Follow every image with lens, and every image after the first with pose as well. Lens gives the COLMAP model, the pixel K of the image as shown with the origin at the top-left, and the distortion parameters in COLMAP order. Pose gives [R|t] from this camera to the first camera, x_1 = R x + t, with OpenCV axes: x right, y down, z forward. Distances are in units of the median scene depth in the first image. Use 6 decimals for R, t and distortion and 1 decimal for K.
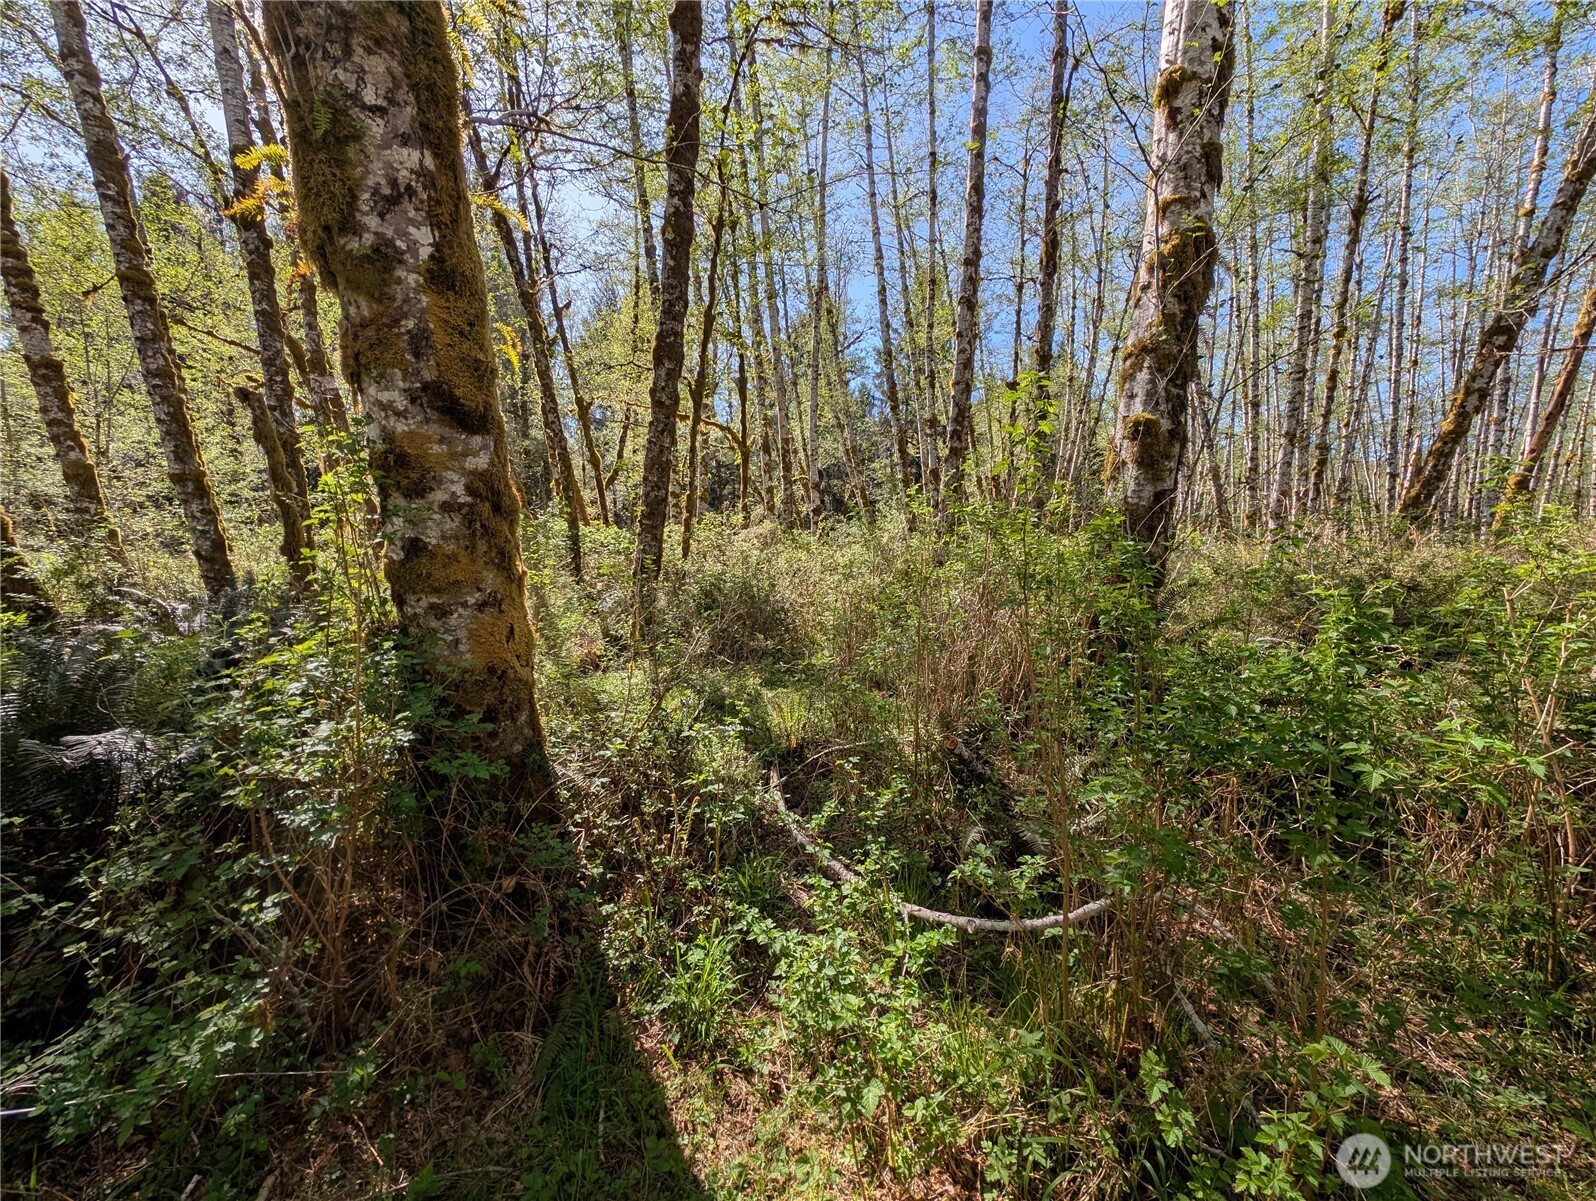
lens RADIAL K [[598.8, 0, 795.5], [0, 598.8, 601.2], [0, 0, 1]] dist [0.003718, -0.002967]
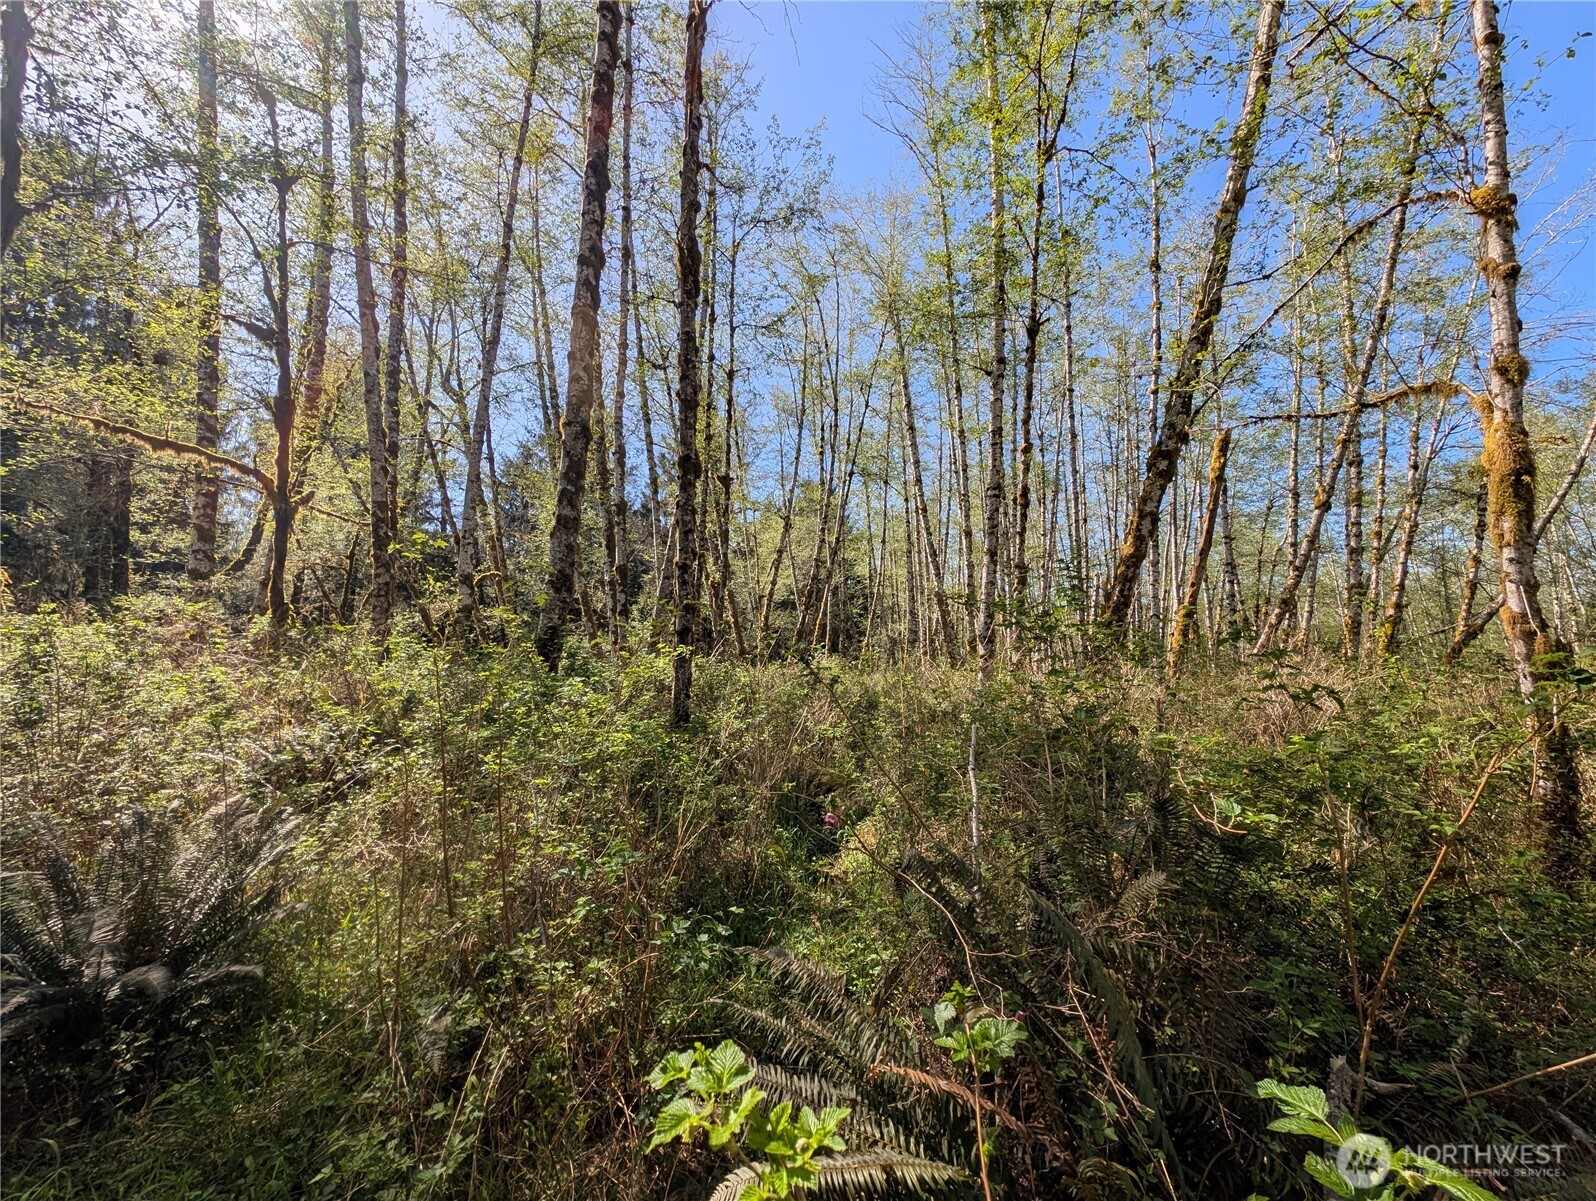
lens RADIAL K [[598.8, 0, 801.1], [0, 598.8, 600.4], [0, 0, 1]] dist [0.003718, -0.002967]
pose [[0.940738, 0.060813, 0.333637, 0.296732], [0.006620, 0.980311, -0.197350, -0.033275], [-0.339069, 0.187863, 0.921813, 0.319887]]
